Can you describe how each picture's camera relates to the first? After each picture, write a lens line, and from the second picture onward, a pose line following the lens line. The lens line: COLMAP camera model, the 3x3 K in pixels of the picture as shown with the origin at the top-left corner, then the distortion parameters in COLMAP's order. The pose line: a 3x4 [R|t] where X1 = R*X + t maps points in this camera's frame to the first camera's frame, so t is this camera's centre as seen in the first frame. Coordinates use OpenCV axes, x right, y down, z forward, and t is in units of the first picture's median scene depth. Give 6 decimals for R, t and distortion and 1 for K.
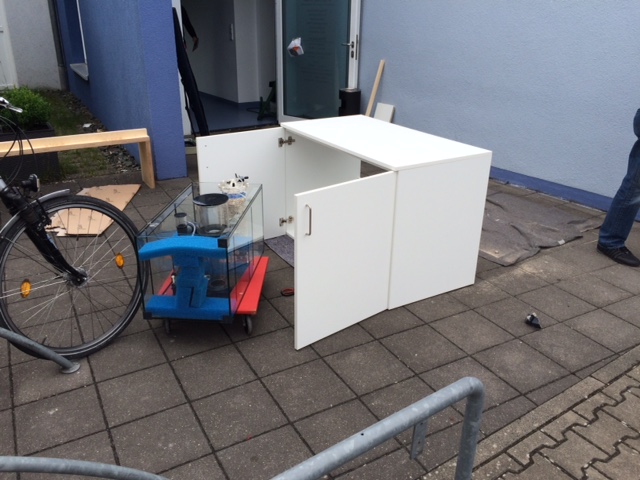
lens RADIAL K [[547.9, 0, 319.0], [0, 547.9, 237.8], [0, 0, 1]] dist [0.078699, -0.108370]
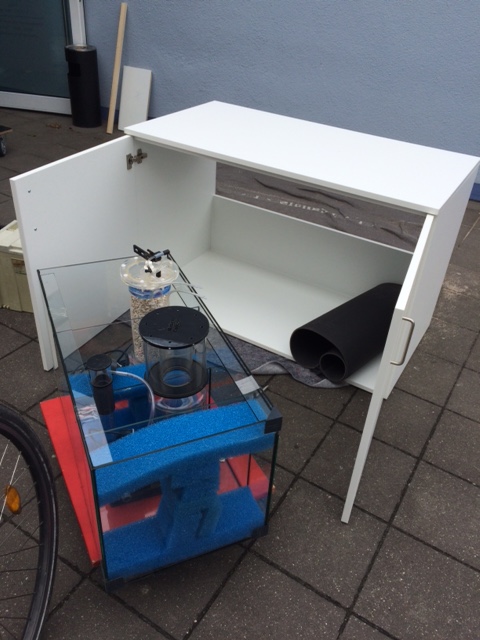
lens RADIAL K [[547.9, 0, 244.1], [0, 547.9, 320.5], [0, 0, 1]] dist [0.078699, -0.108370]
pose [[0.873598, -0.231721, 0.427940, -0.233622], [0.133244, 0.959649, 0.247627, -0.125525], [-0.468053, -0.159306, 0.869223, 0.345082]]
